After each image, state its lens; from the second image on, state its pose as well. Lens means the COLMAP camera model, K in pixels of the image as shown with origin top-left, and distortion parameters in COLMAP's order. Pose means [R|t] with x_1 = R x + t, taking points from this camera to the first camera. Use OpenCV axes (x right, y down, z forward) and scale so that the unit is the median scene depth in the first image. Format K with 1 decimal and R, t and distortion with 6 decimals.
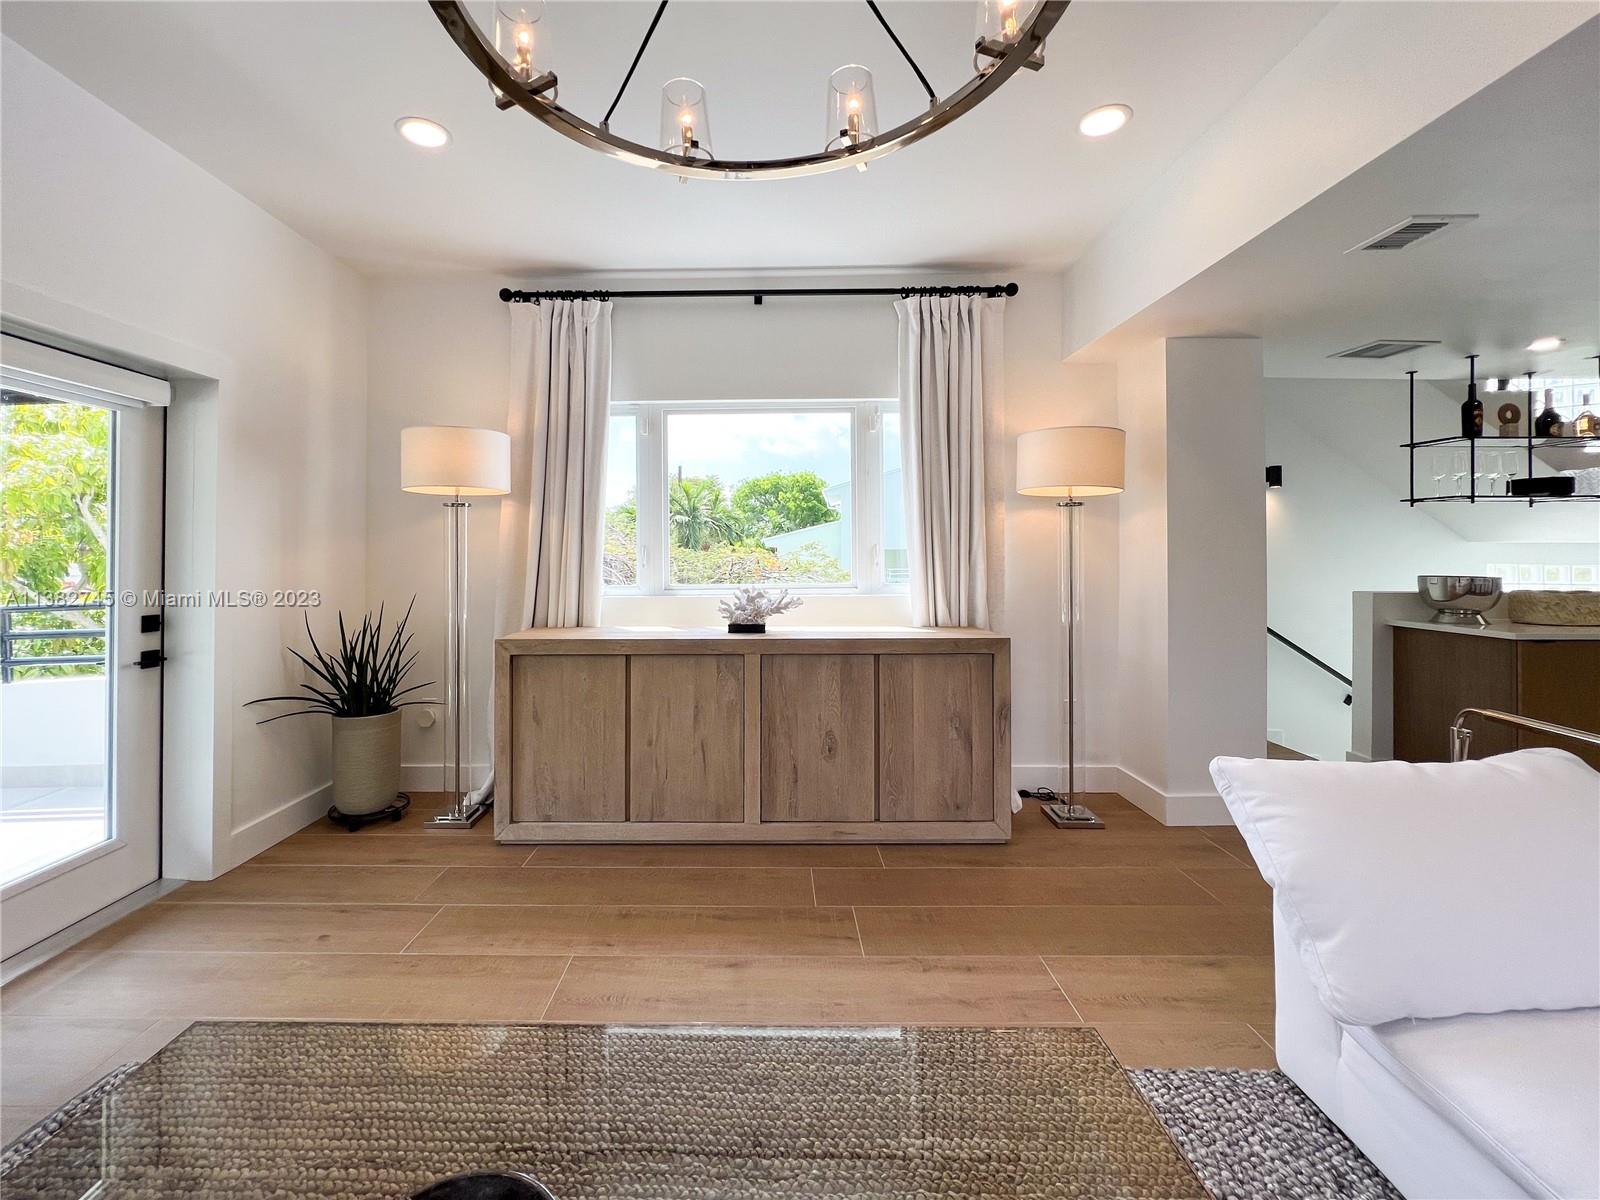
lens RADIAL K [[663.0, 0, 787.7], [0, 663.0, 552.3], [0, 0, 1]] dist [-0.001586, -0.000330]
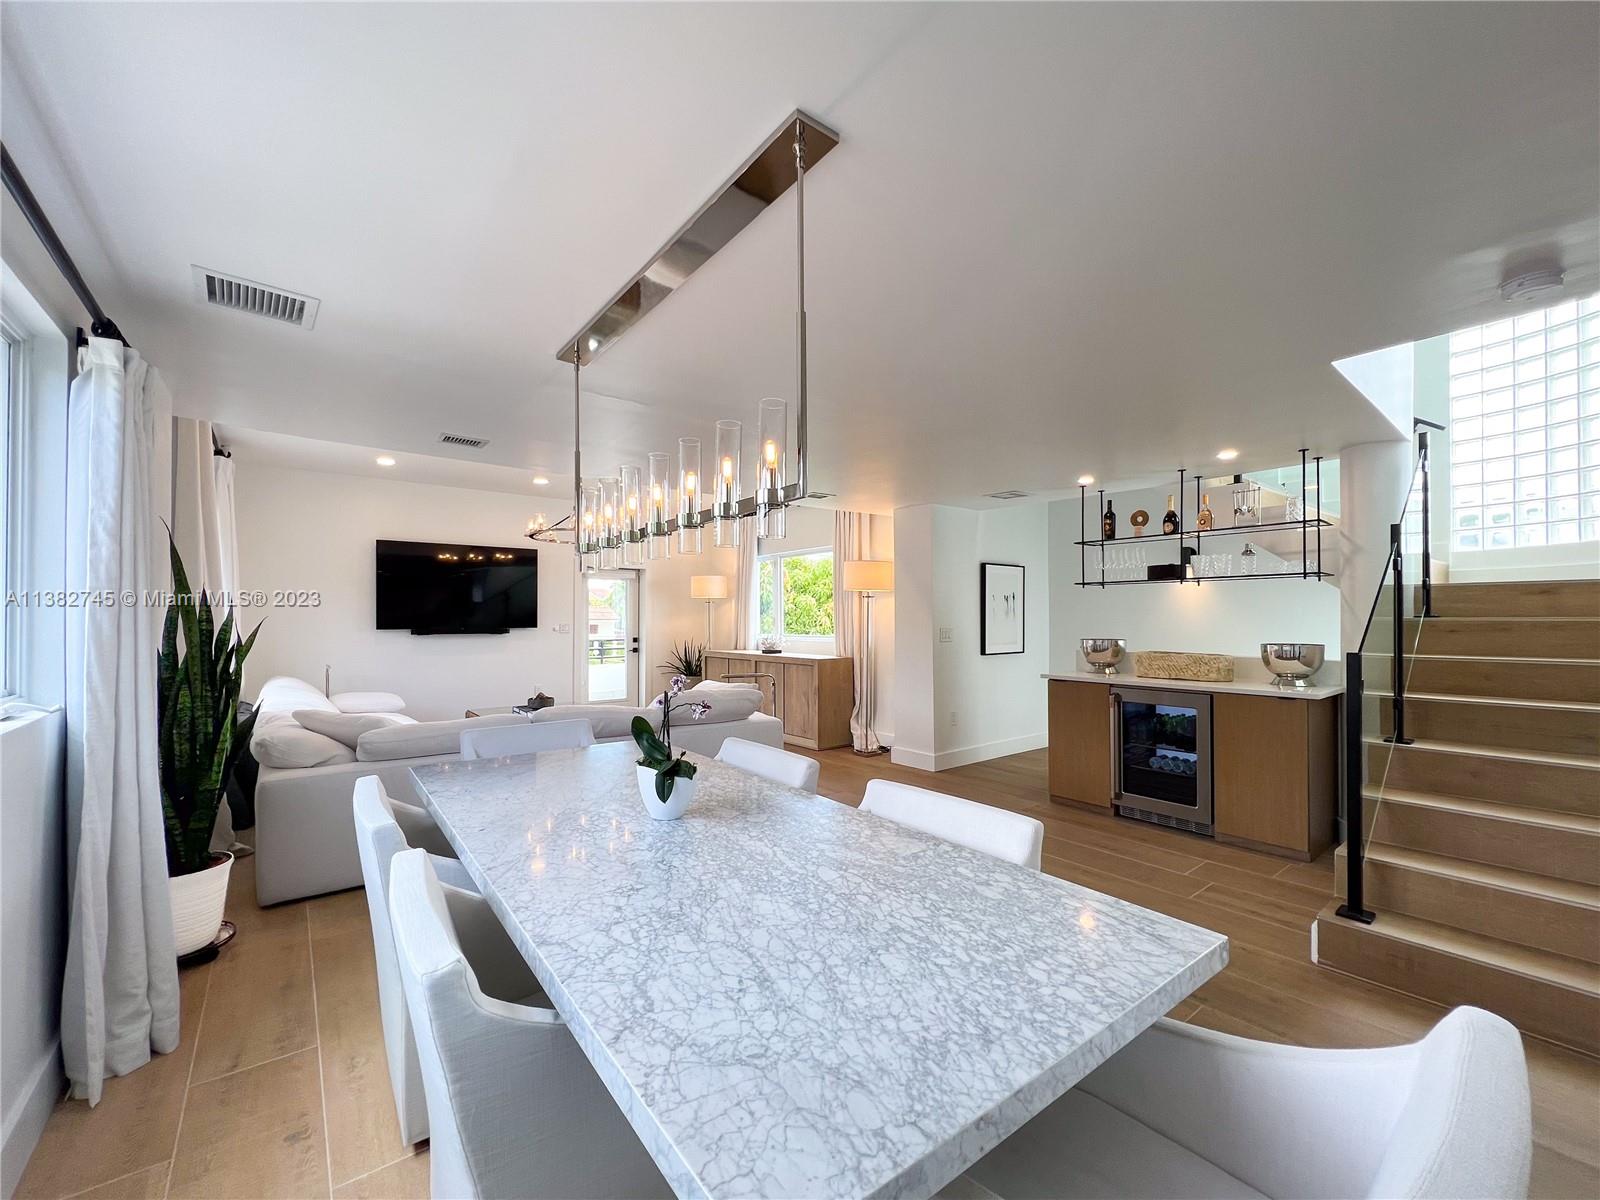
lens RADIAL K [[657.8, 0, 797.3], [0, 657.8, 604.6], [0, 0, 1]] dist [-0.005092, -0.000628]
pose [[0.621530, -0.013716, -0.783270, 1.707153], [0.005969, 0.999901, -0.012773, -0.022702], [0.783368, 0.003264, 0.621550, -0.369042]]
